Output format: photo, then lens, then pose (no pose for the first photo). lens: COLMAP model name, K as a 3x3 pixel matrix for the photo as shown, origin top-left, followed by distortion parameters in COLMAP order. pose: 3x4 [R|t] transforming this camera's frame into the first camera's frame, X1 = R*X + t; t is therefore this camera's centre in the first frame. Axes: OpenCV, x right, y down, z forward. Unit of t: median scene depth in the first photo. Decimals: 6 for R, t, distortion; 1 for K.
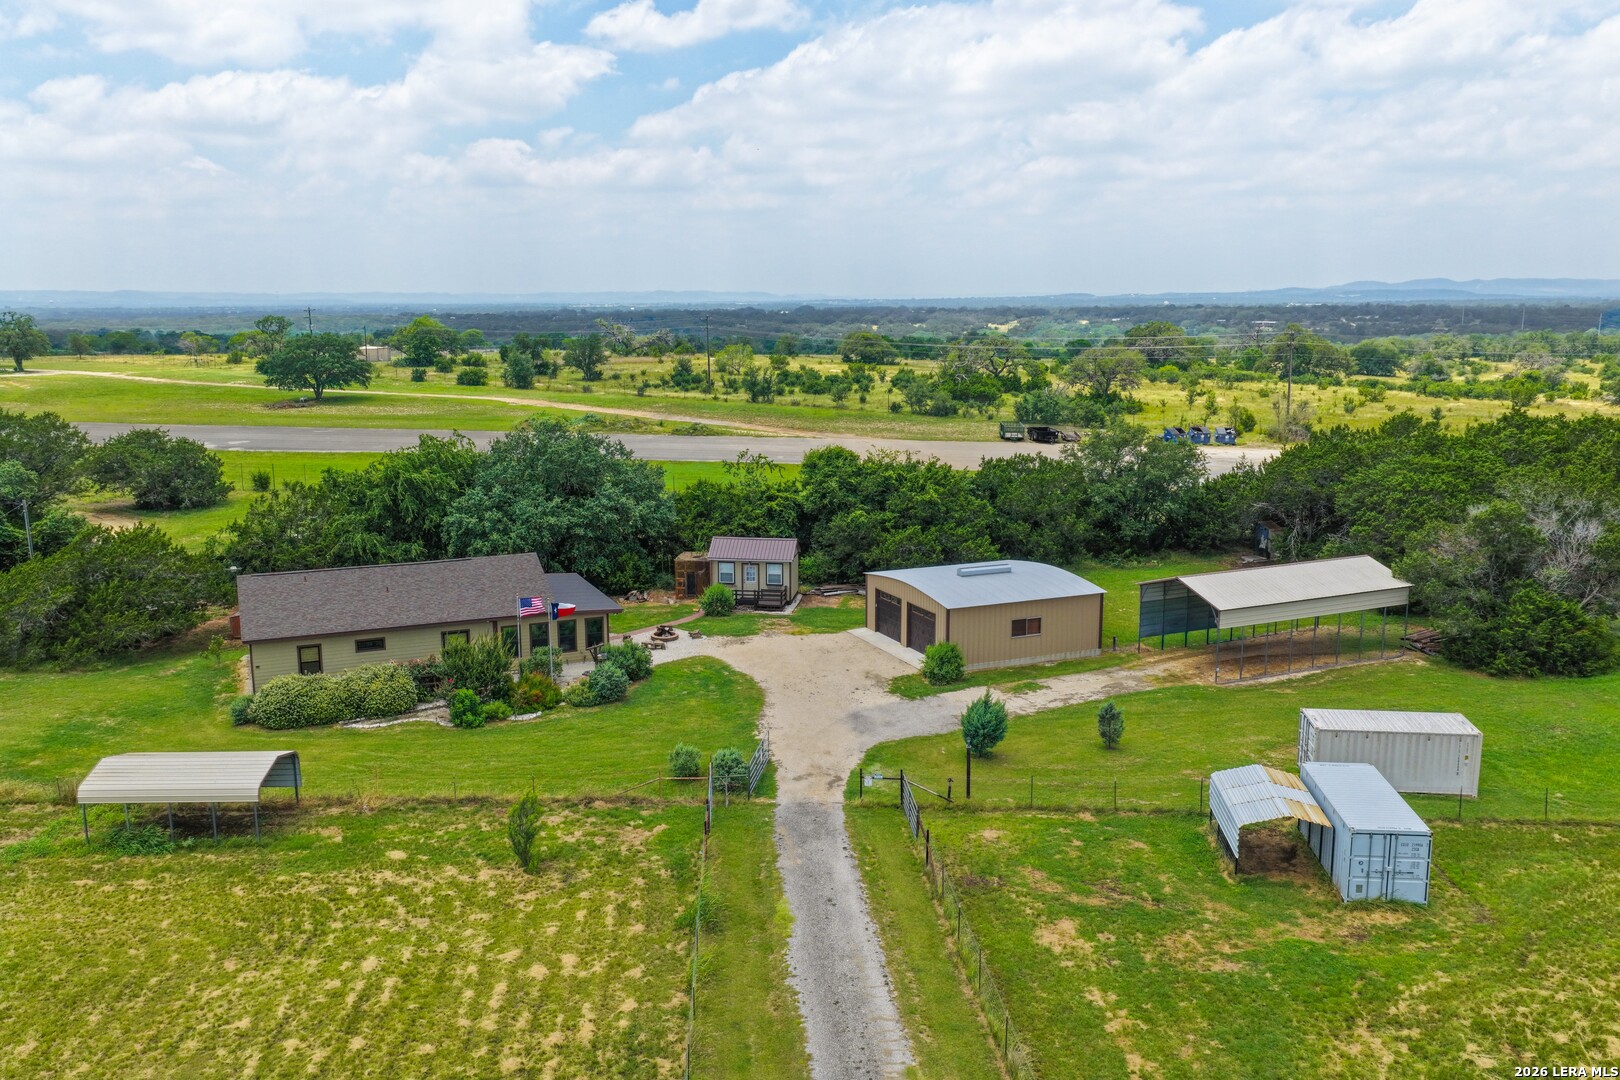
lens RADIAL K [[1350.4, 0, 810.0], [0, 1350.4, 540.0], [0, 0, 1]] dist [0.041307, -0.001417]
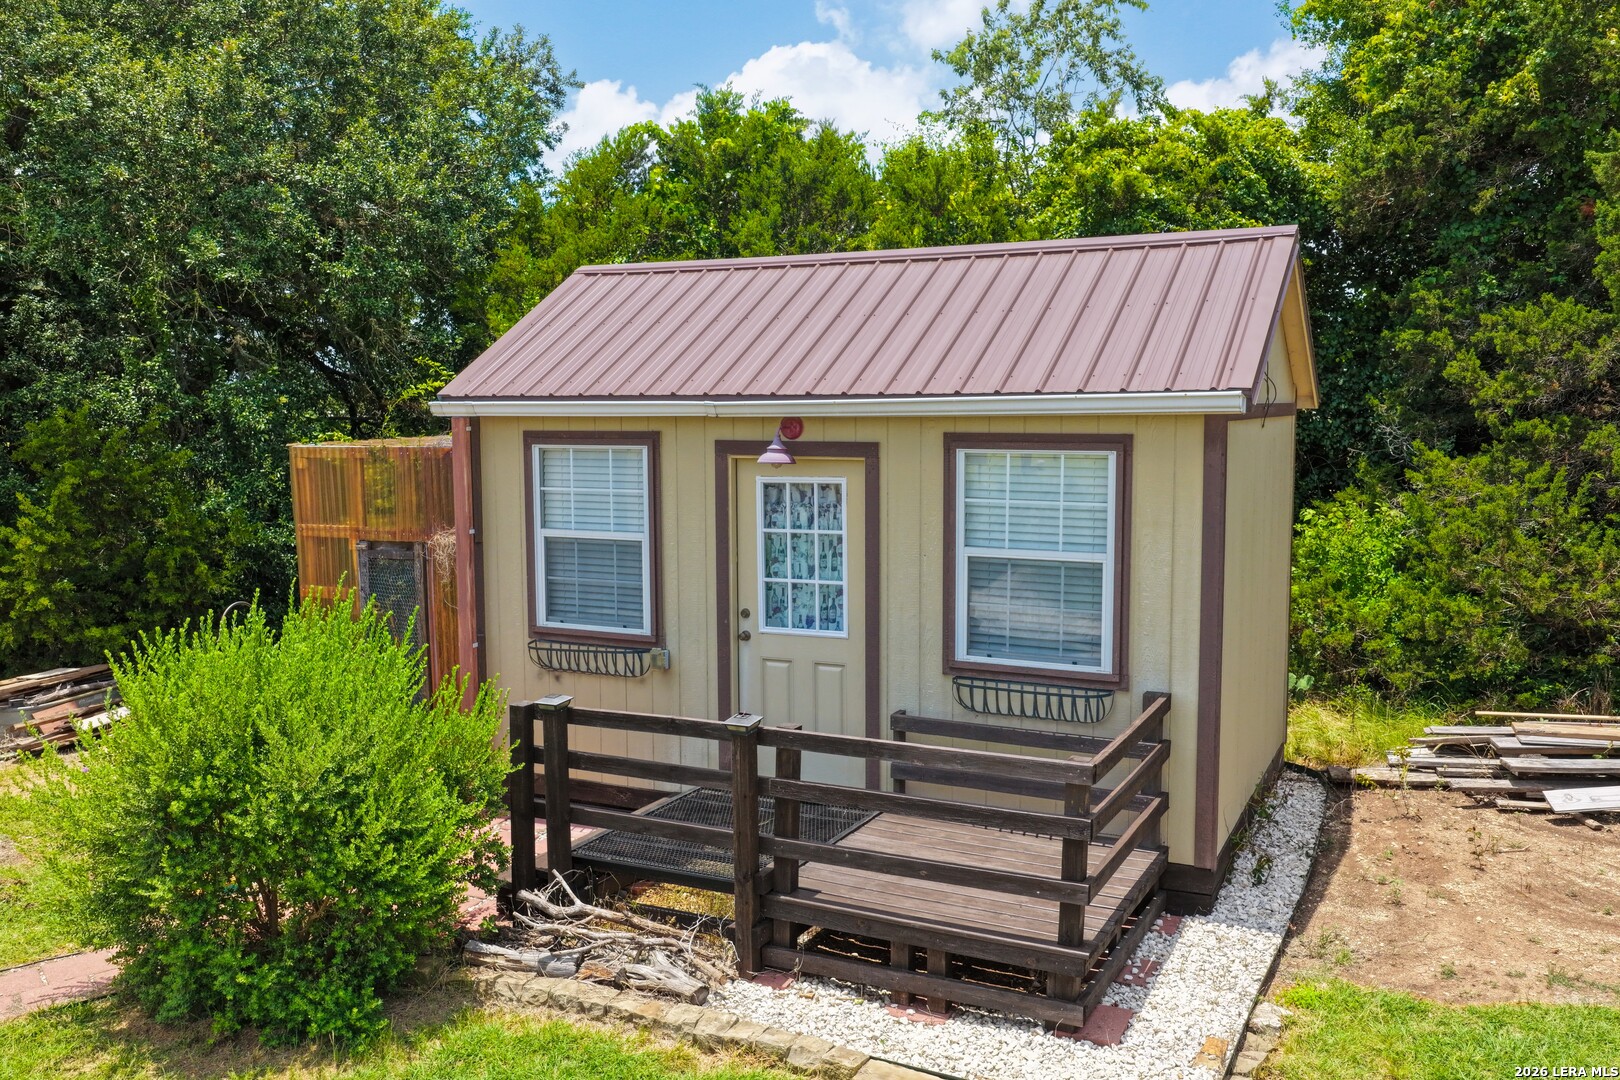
lens RADIAL K [[1350.4, 0, 810.0], [0, 1350.4, 540.0], [0, 0, 1]] dist [0.041307, -0.001417]
pose [[0.952476, 0.026076, -0.303495, -0.012544], [-0.051603, 0.995741, -0.076396, 0.029995], [0.300211, 0.088427, 0.949765, 0.855743]]
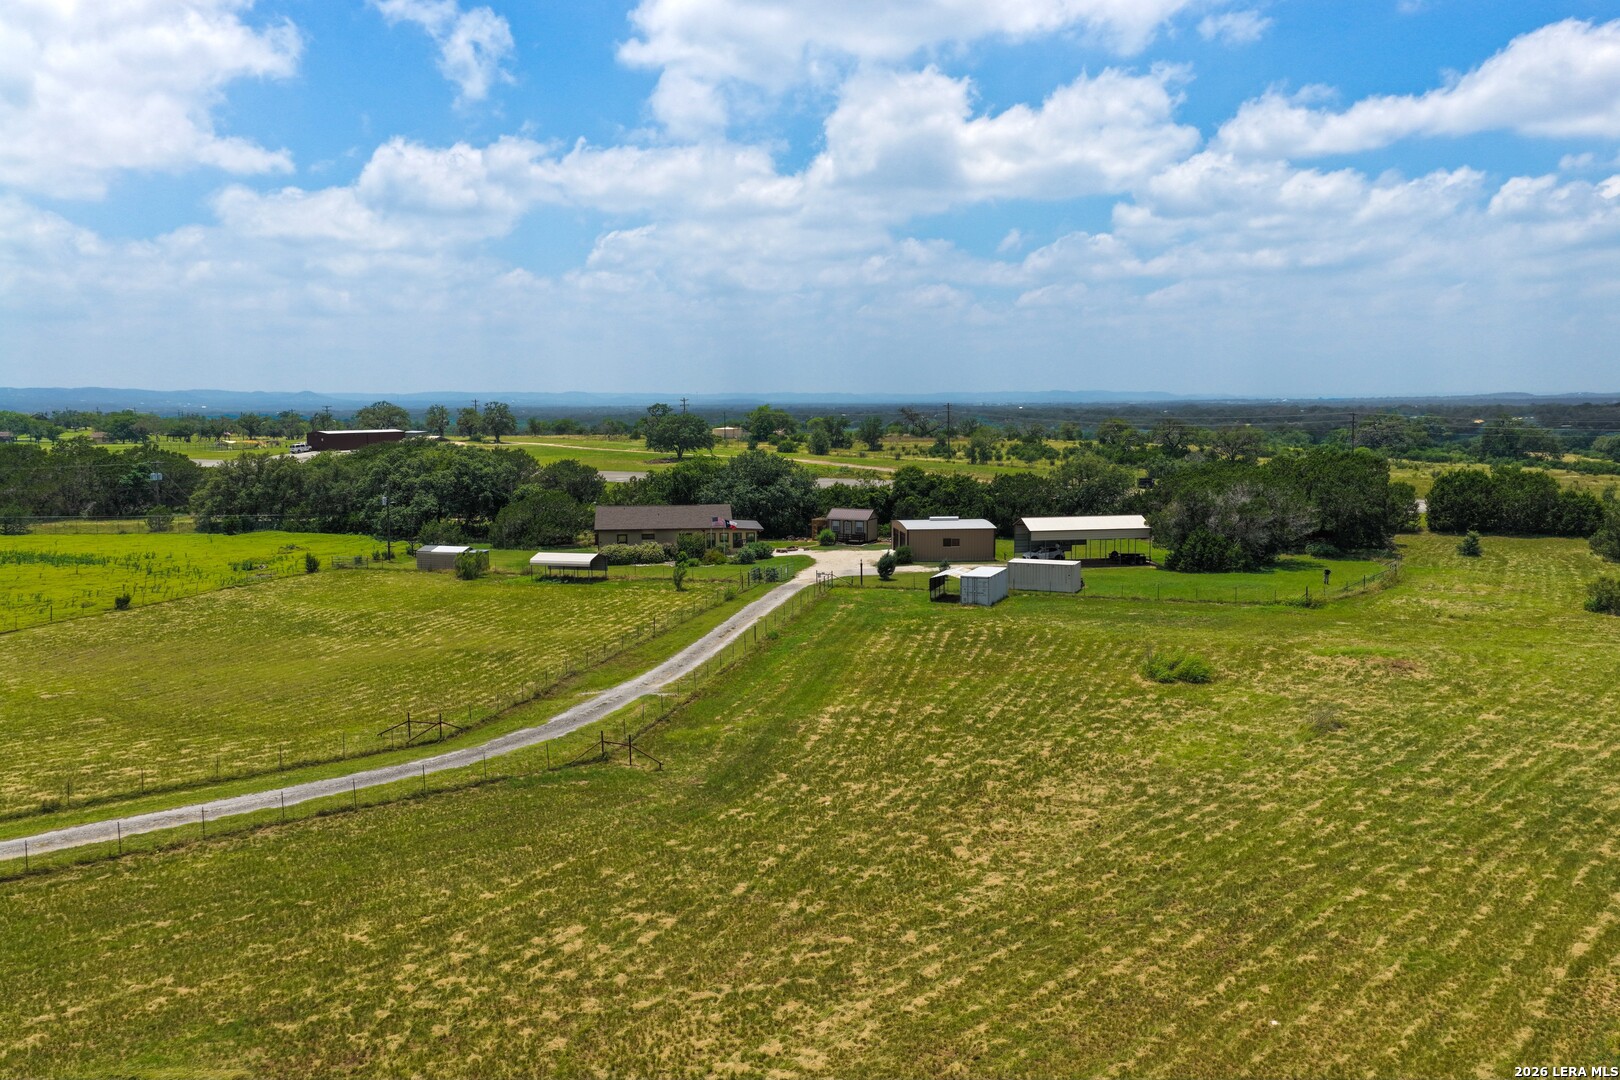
lens RADIAL K [[1350.4, 0, 810.0], [0, 1350.4, 540.0], [0, 0, 1]] dist [0.041307, -0.001417]
pose [[0.959728, 0.031530, -0.279154, 0.410618], [-0.051657, 0.996545, -0.065037, 0.160376], [0.276139, 0.076838, 0.958041, -0.781848]]
